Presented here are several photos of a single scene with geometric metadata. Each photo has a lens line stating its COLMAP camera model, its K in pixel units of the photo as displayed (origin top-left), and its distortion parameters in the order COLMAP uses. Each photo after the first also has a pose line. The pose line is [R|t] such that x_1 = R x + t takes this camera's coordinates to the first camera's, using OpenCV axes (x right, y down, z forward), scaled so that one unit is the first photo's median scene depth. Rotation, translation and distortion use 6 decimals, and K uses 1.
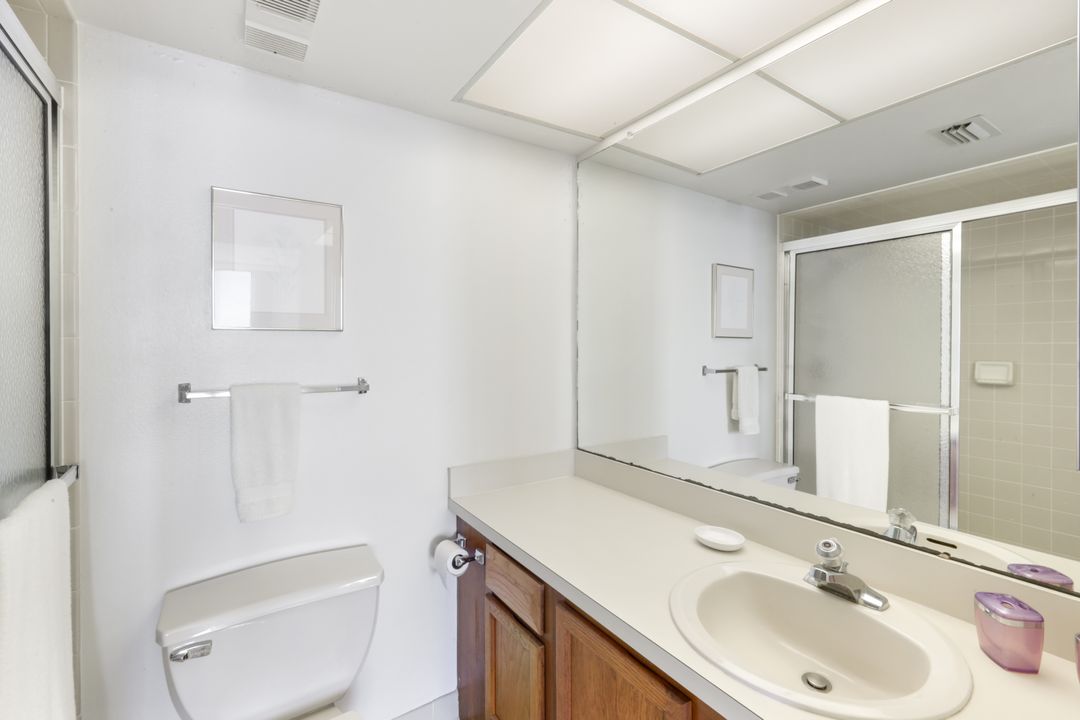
lens RADIAL K [[468.6, 0, 541.4], [0, 468.6, 341.9], [0, 0, 1]] dist [-0.000965, -0.001779]
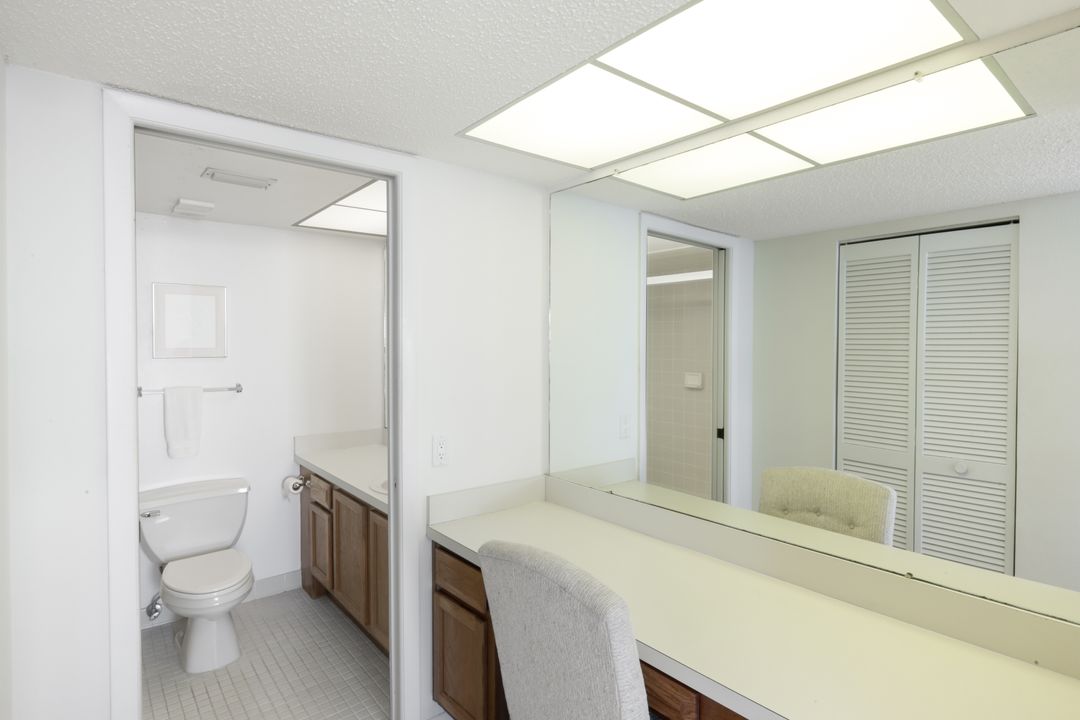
lens RADIAL K [[556.0, 0, 544.3], [0, 556.0, 357.4], [0, 0, 1]] dist [0.006678, 0.000164]
pose [[0.995365, -0.000710, 0.096162, 0.556780], [-0.000727, 0.999889, 0.014907, -0.053310], [-0.096162, -0.014908, 0.995254, -1.190377]]
